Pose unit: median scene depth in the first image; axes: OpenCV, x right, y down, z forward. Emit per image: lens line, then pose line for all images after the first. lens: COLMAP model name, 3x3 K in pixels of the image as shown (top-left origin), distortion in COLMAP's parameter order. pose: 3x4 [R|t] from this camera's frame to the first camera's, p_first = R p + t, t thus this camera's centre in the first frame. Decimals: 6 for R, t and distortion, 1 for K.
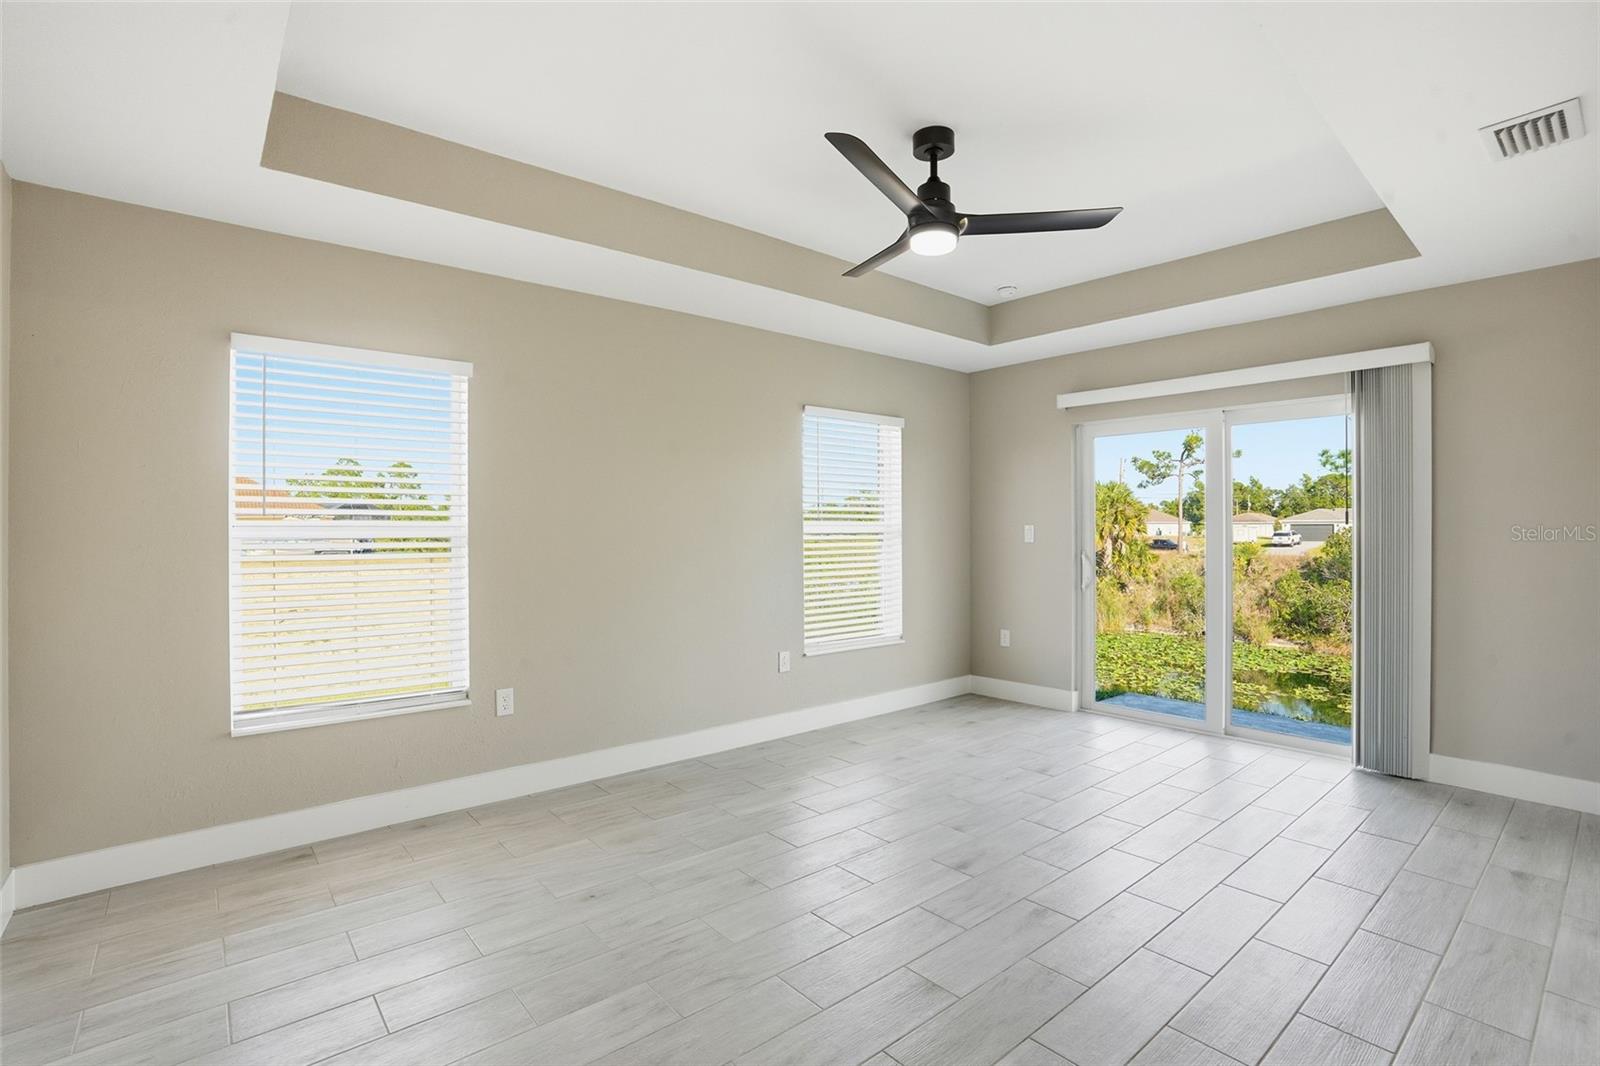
lens RADIAL K [[744.8, 0, 793.7], [0, 744.8, 529.0], [0, 0, 1]] dist [-0.069764, 0.021875]
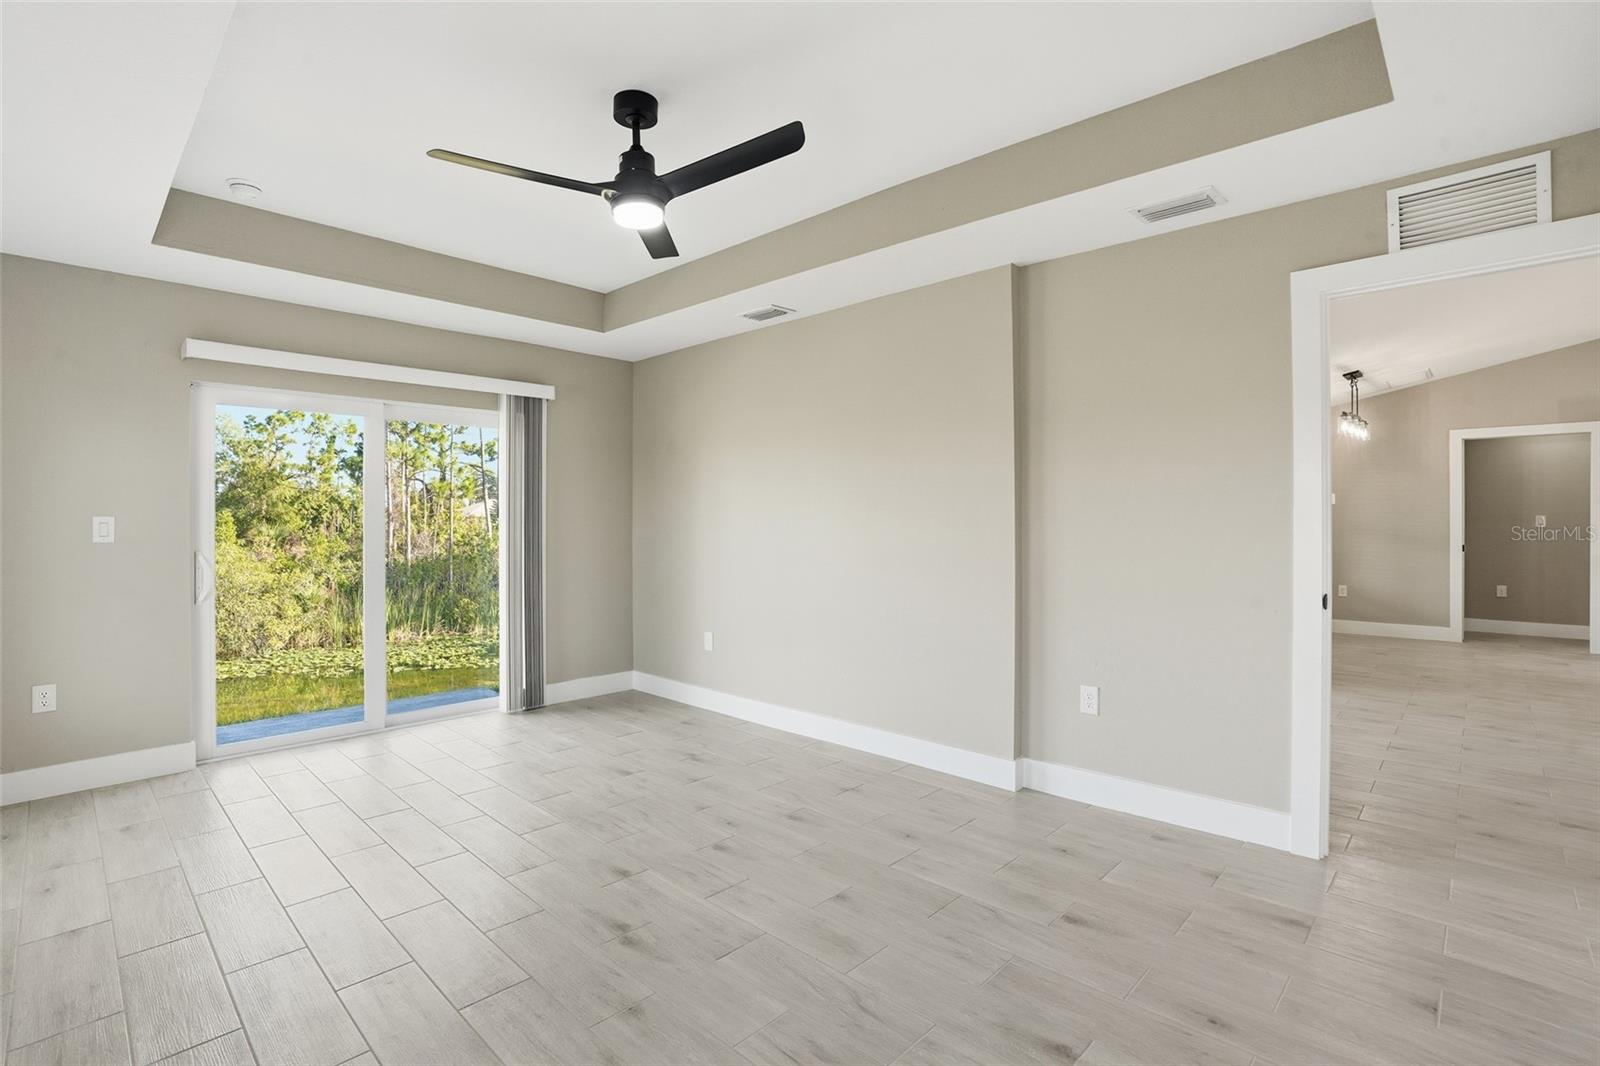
lens RADIAL K [[744.8, 0, 793.7], [0, 744.8, 529.0], [0, 0, 1]] dist [-0.069764, 0.021875]
pose [[-0.105118, -0.007274, 0.994433, -0.460889], [0.005295, 0.999955, 0.007874, 0.004420], [-0.994446, 0.006094, -0.105074, 0.546860]]
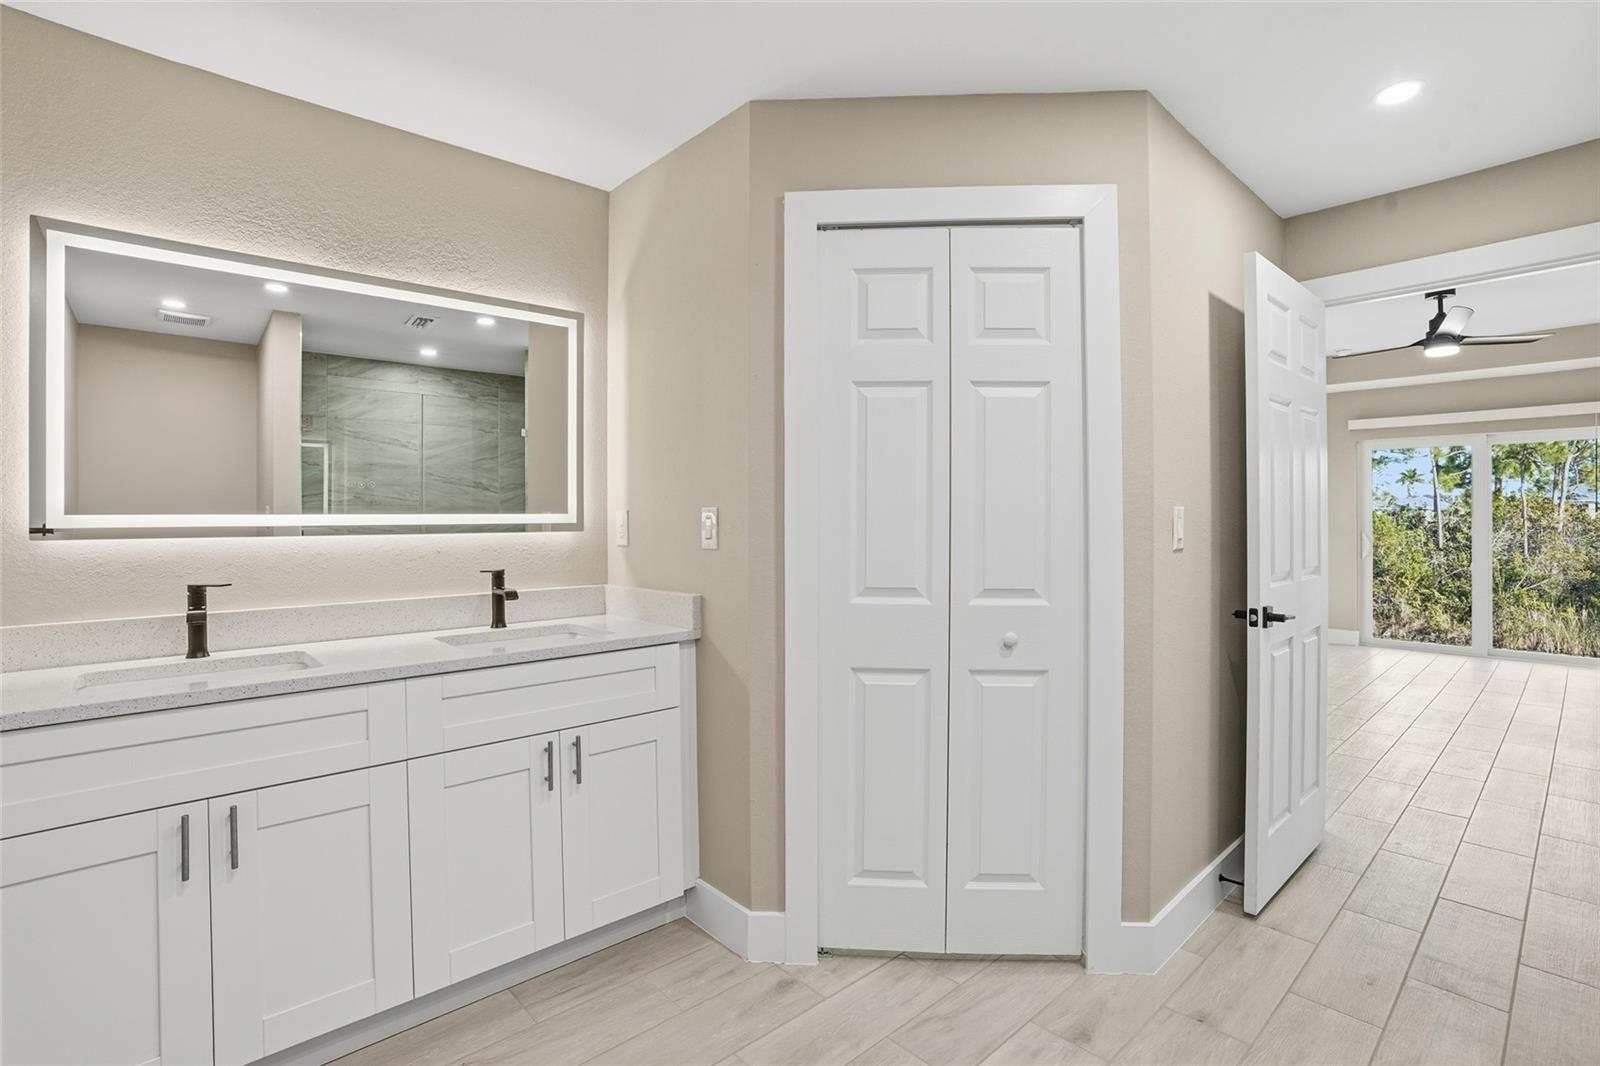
lens RADIAL K [[744.8, 0, 793.7], [0, 744.8, 529.0], [0, 0, 1]] dist [-0.069764, 0.021875]
pose [[0.999839, -0.004222, 0.017430, -0.838087], [0.004075, 0.999956, 0.008439, 0.011171], [-0.017465, -0.008366, 0.999812, -0.415284]]
